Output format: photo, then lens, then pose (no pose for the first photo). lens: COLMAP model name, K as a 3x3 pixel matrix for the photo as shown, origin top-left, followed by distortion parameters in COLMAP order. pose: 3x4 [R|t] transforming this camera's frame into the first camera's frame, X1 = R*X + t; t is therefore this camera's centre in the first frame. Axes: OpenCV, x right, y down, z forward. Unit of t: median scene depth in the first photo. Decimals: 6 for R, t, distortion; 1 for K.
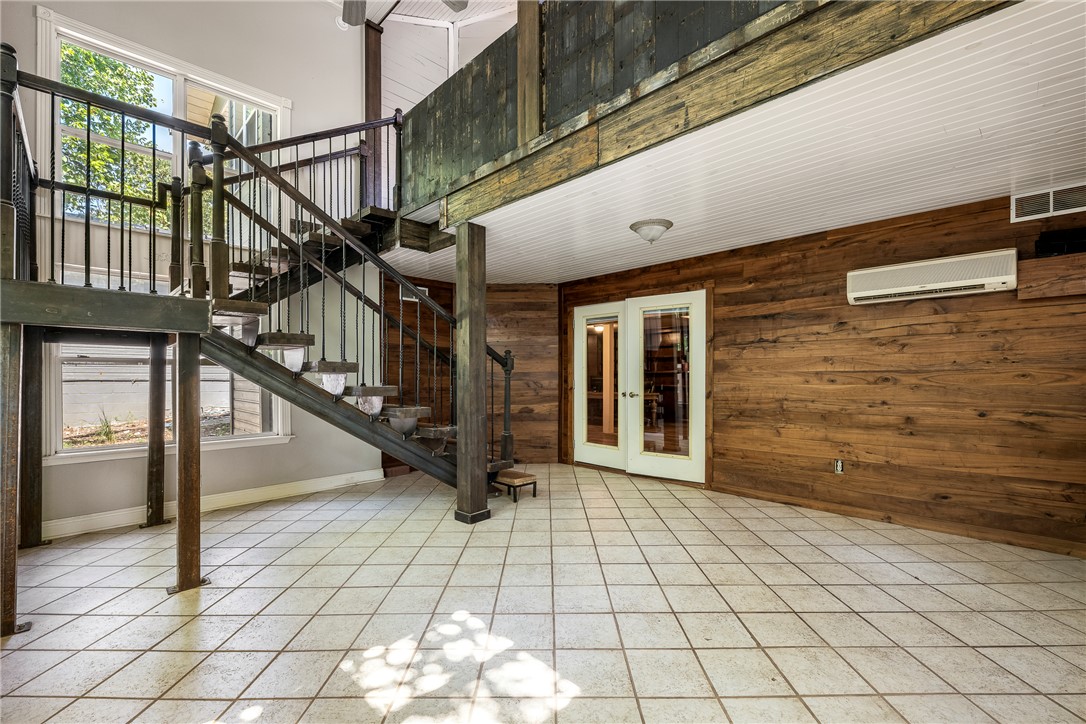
lens RADIAL K [[462.5, 0, 545.3], [0, 462.5, 372.8], [0, 0, 1]] dist [-0.002452, -0.000011]
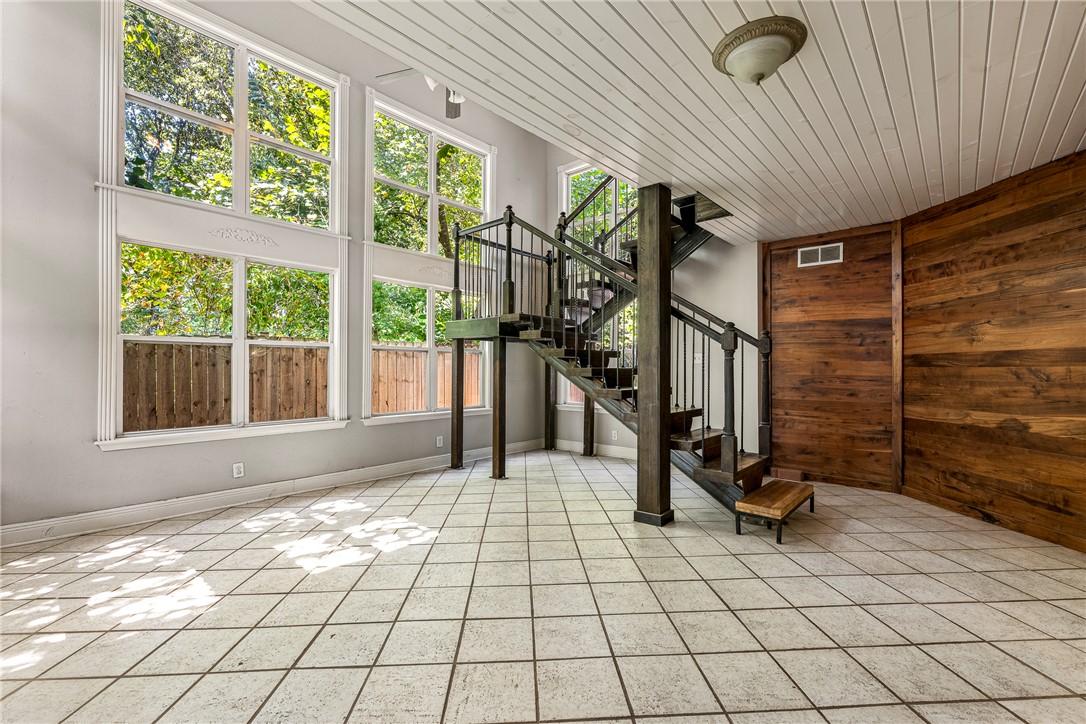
lens RADIAL K [[462.5, 0, 546.2], [0, 462.5, 362.9], [0, 0, 1]] dist [-0.002452, -0.000011]
pose [[0.058661, -0.004485, -0.998268, 1.152793], [0.006690, 0.999969, -0.004100, 0.029572], [0.998256, -0.006438, 0.058689, 1.217425]]
